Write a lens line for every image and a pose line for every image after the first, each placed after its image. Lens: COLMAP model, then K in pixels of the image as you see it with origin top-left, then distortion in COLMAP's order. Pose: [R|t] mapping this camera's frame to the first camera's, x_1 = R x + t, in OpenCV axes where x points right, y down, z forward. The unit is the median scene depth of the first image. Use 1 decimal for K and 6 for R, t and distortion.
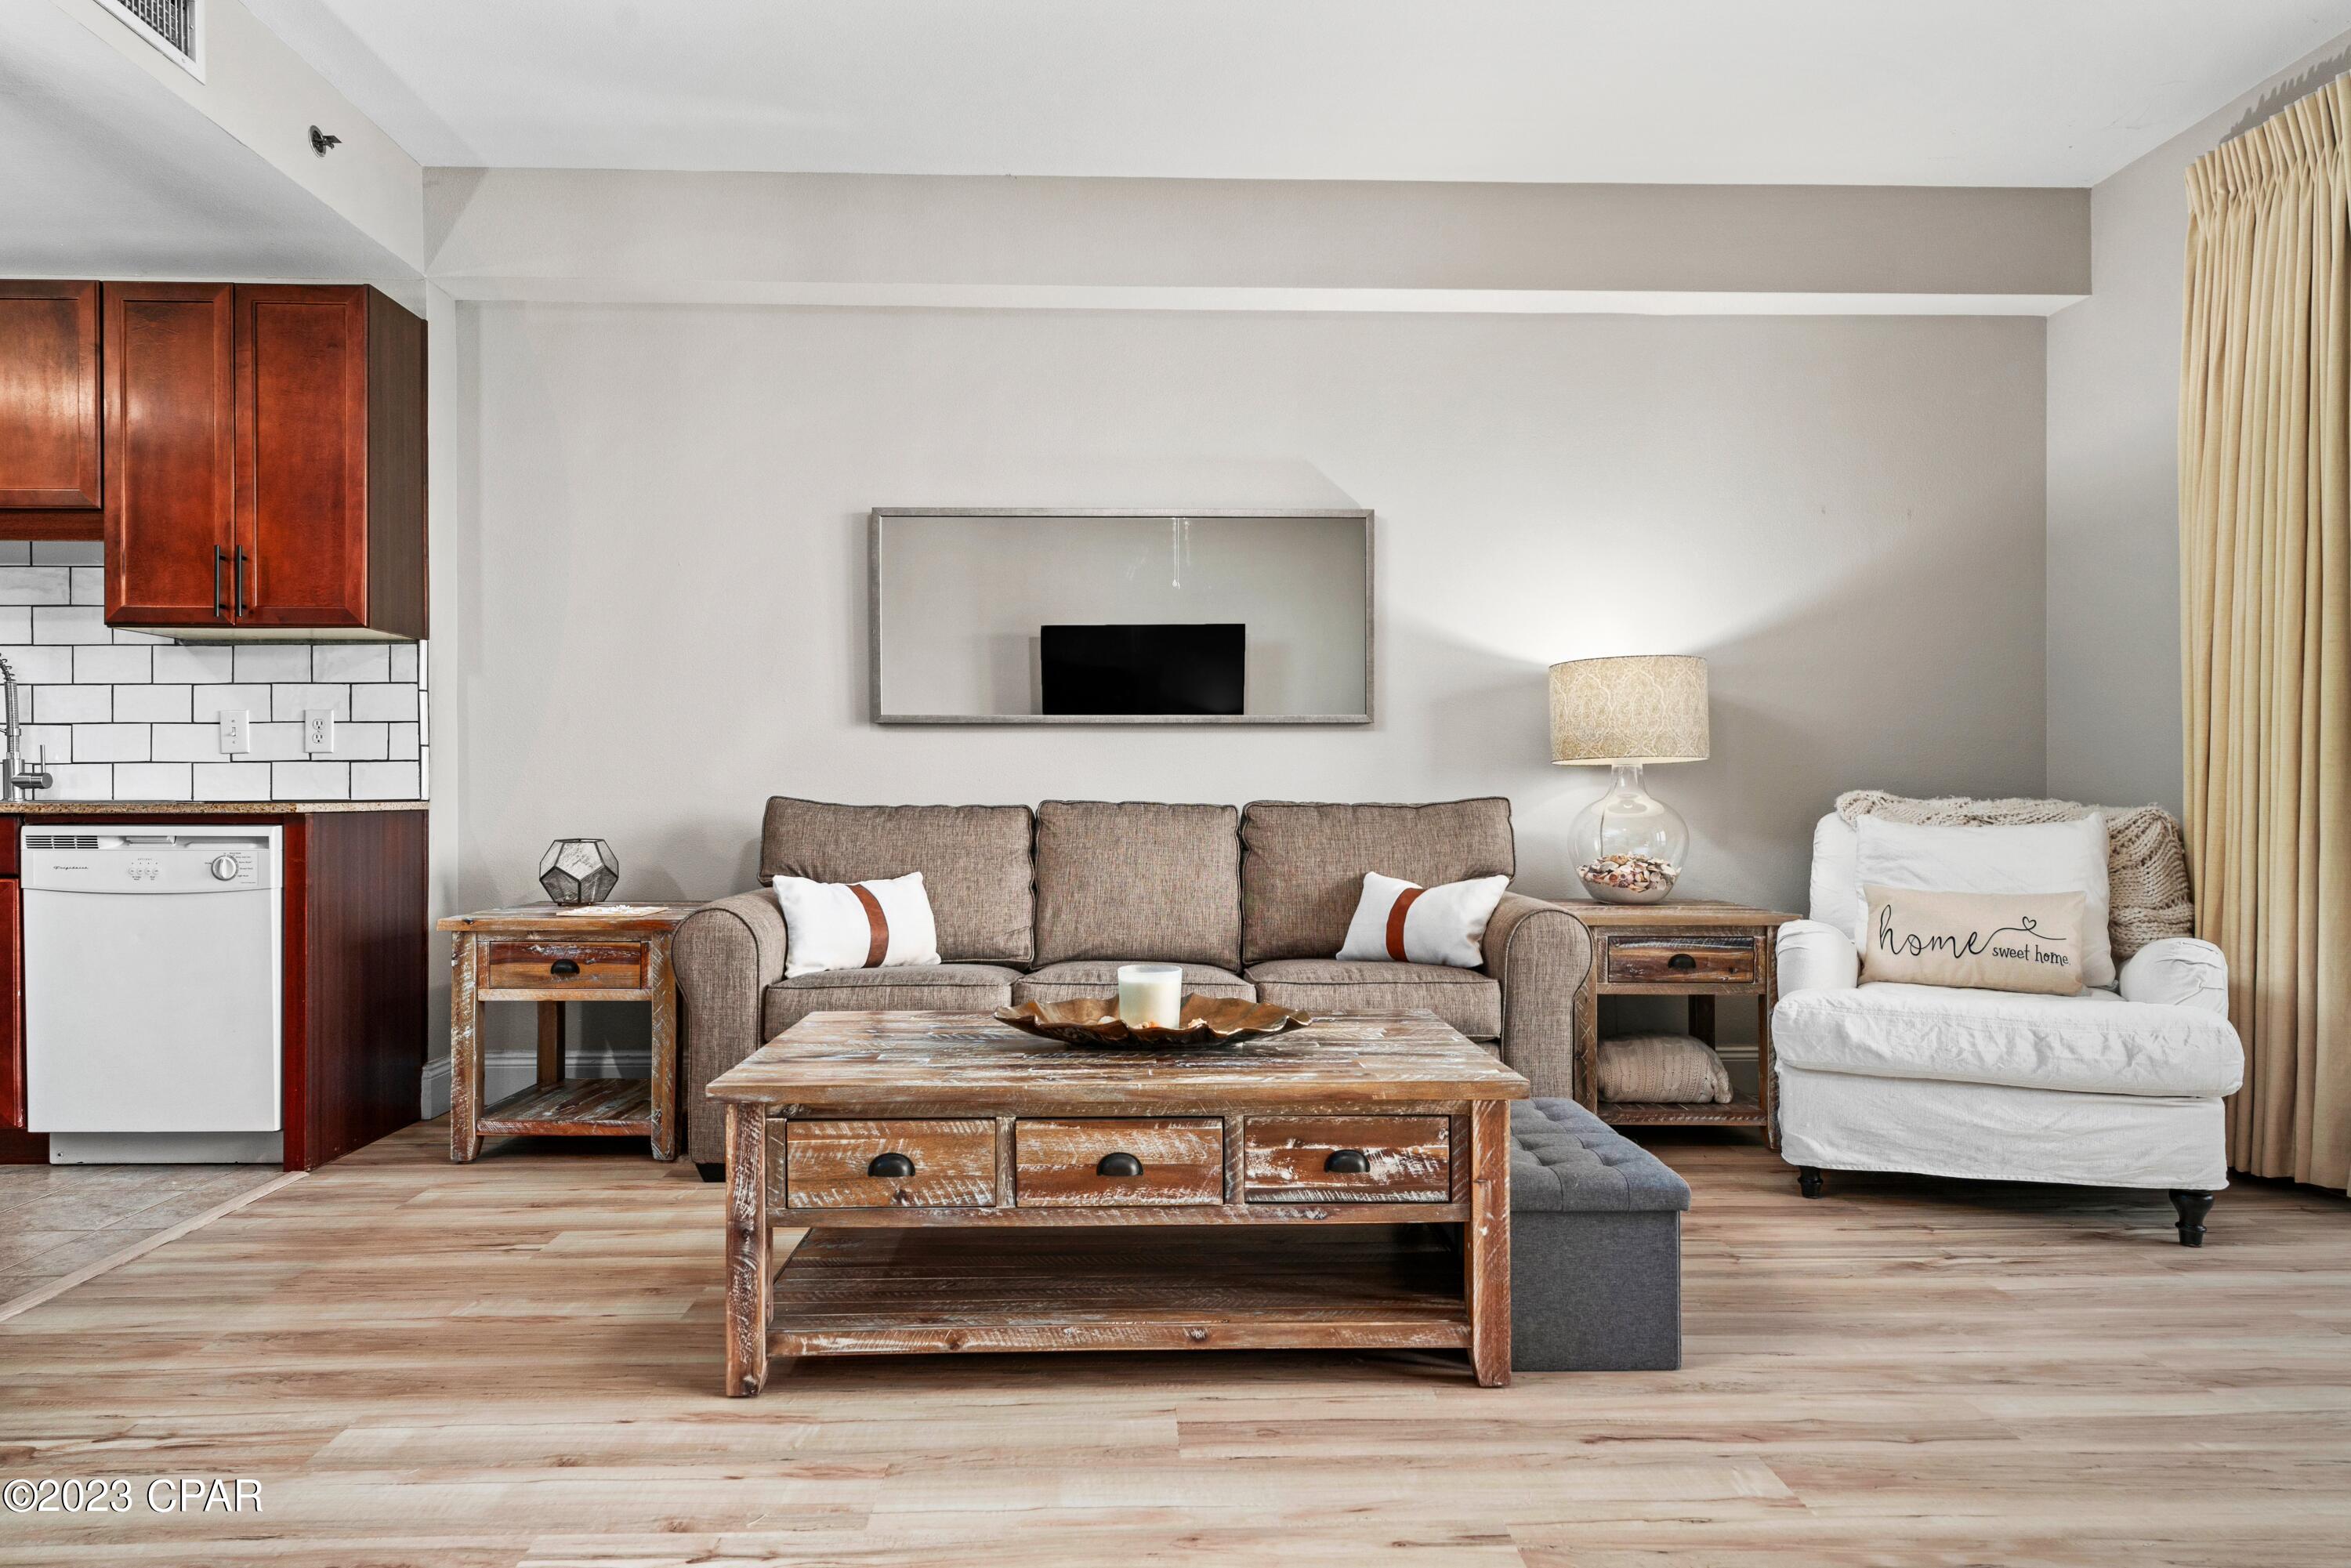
lens RADIAL K [[1437.7, 0, 1162.6], [0, 1437.7, 790.1], [0, 0, 1]] dist [0.012953, -0.000758]
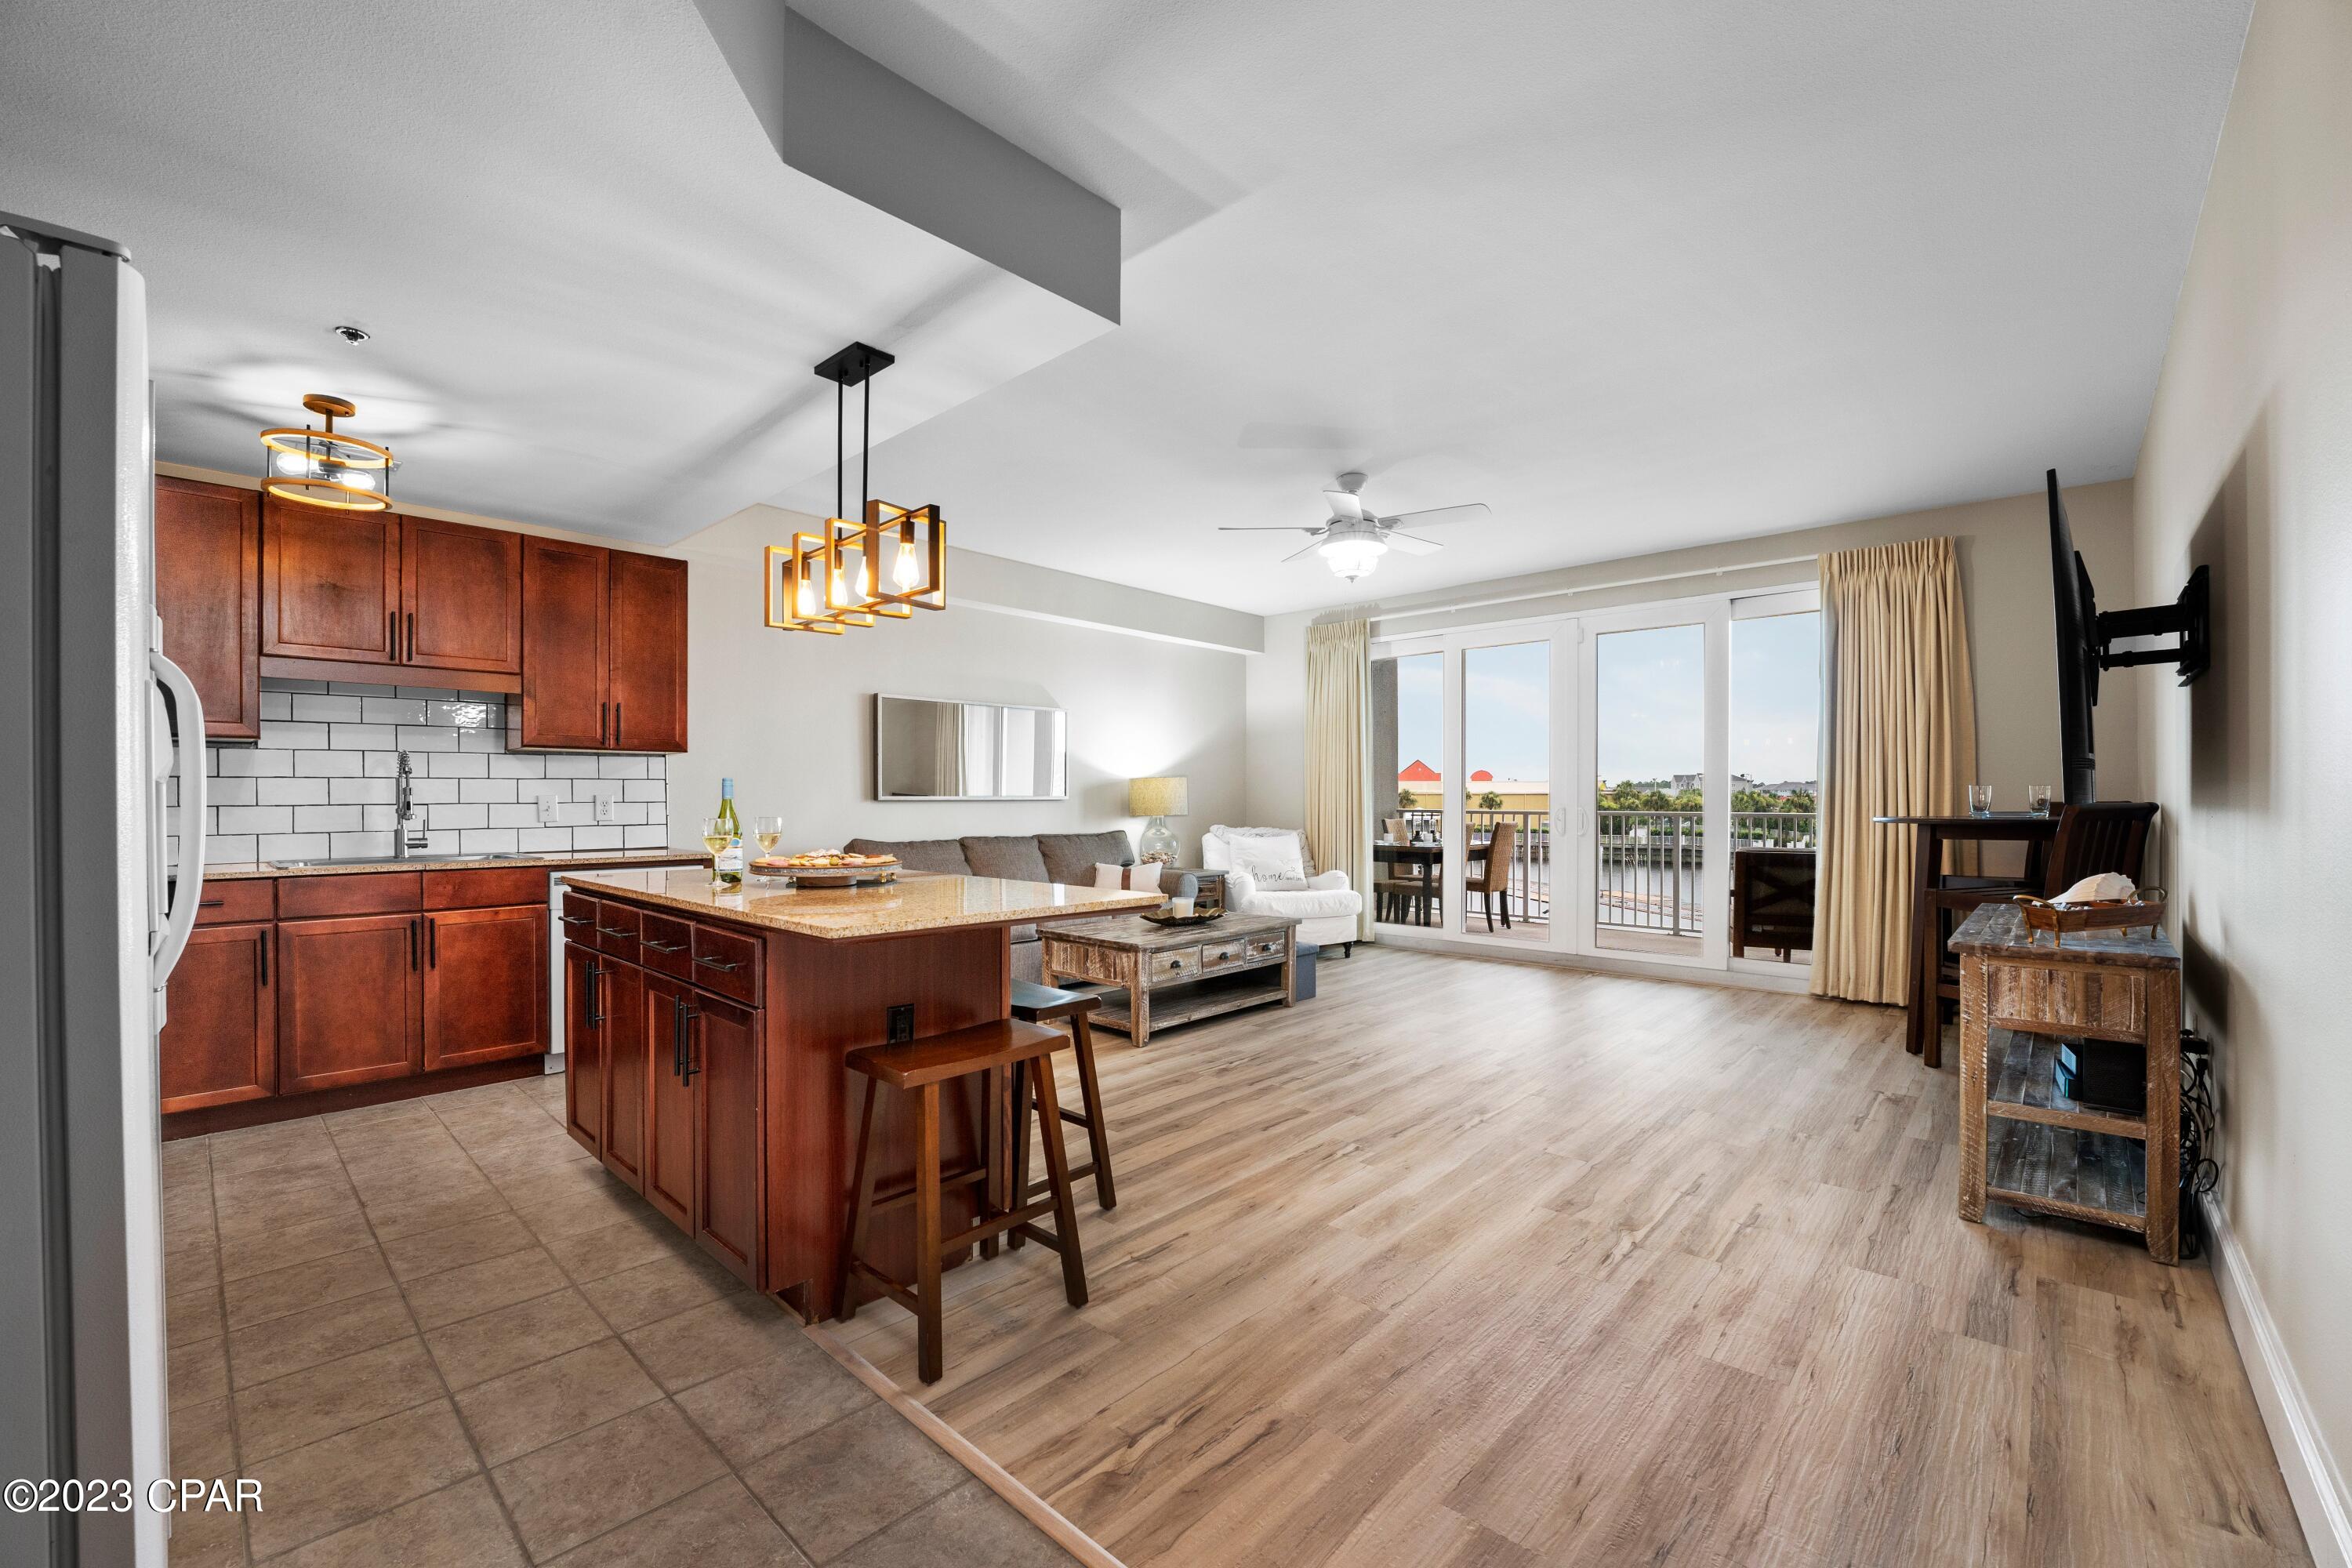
lens RADIAL K [[962.4, 0, 1169.4], [0, 962.4, 803.0], [0, 0, 1]] dist [-0.028554, 0.000081]
pose [[0.705011, -0.003586, 0.709187, -0.989717], [-0.000716, 0.999983, 0.005768, -0.058192], [-0.709196, -0.004574, 0.704997, -0.264239]]
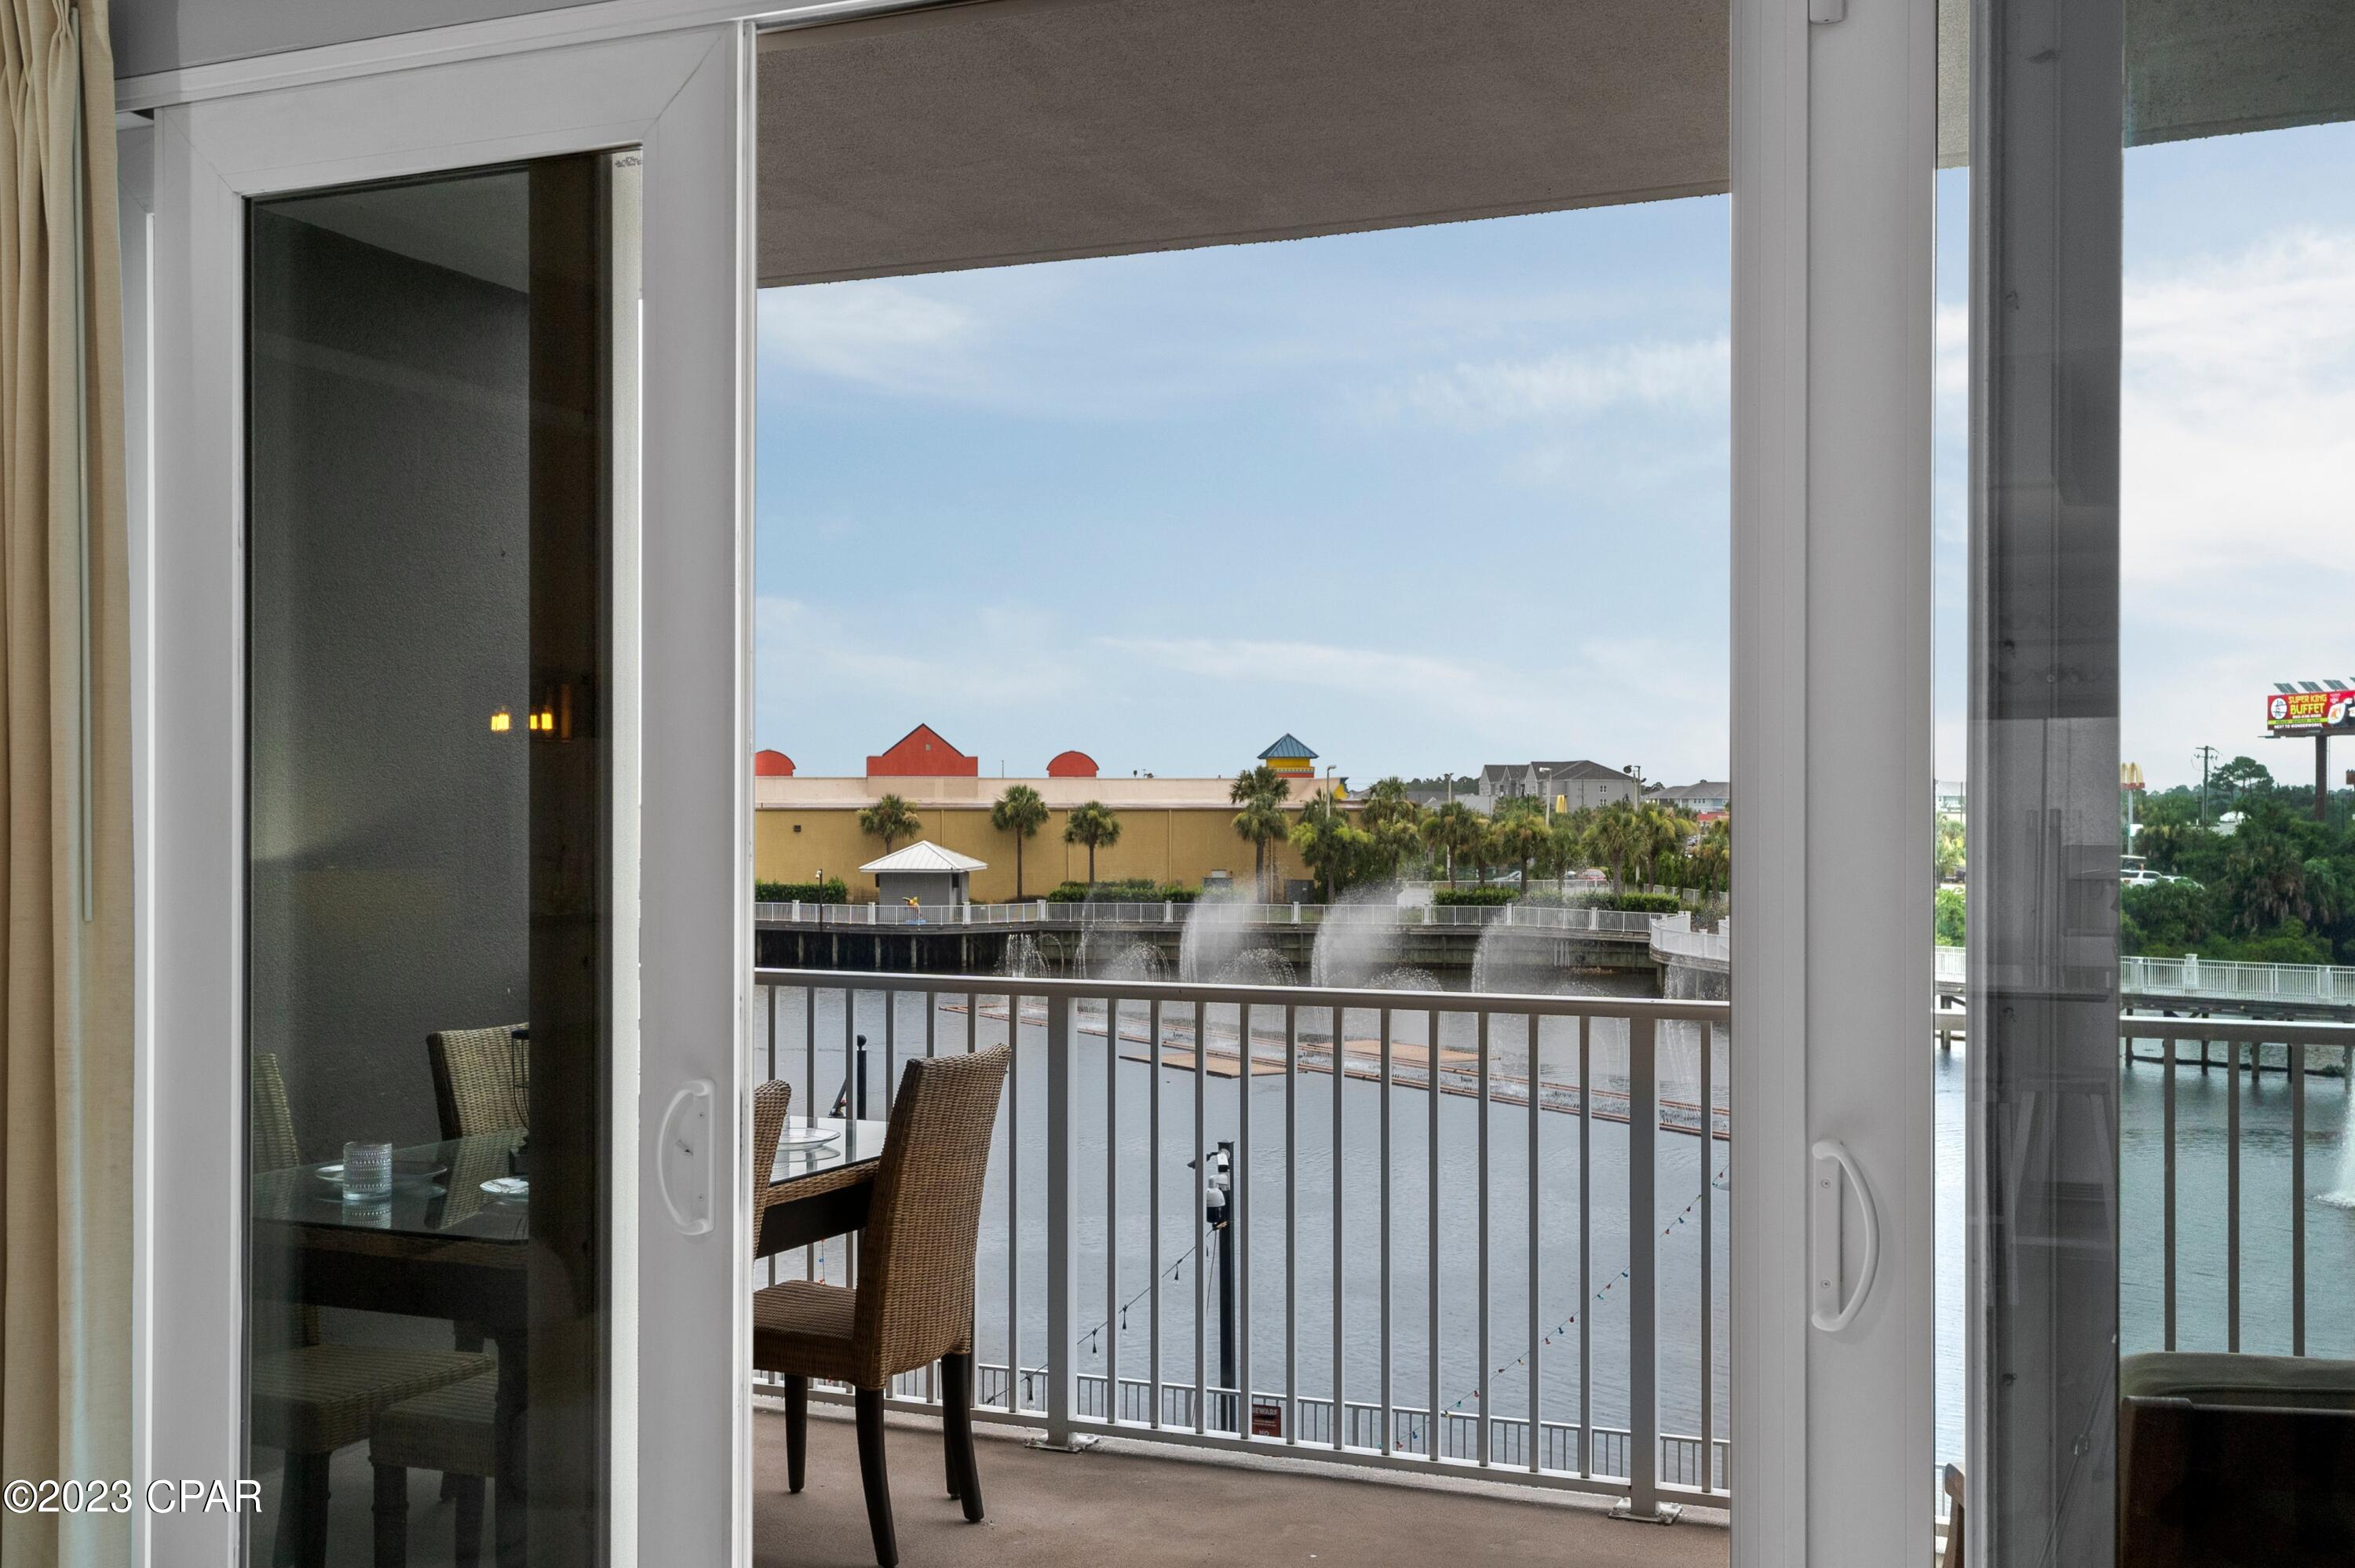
lens RADIAL K [[2350.3, 0, 1177.5], [0, 2350.3, 784.0], [0, 0, 1]] dist [0.018503, 0.004132]
pose [[0.413018, 0.012486, 0.910637, 0.100714], [-0.002529, 0.999918, -0.012563, -0.128527], [-0.910719, 0.002886, 0.413016, 0.152124]]
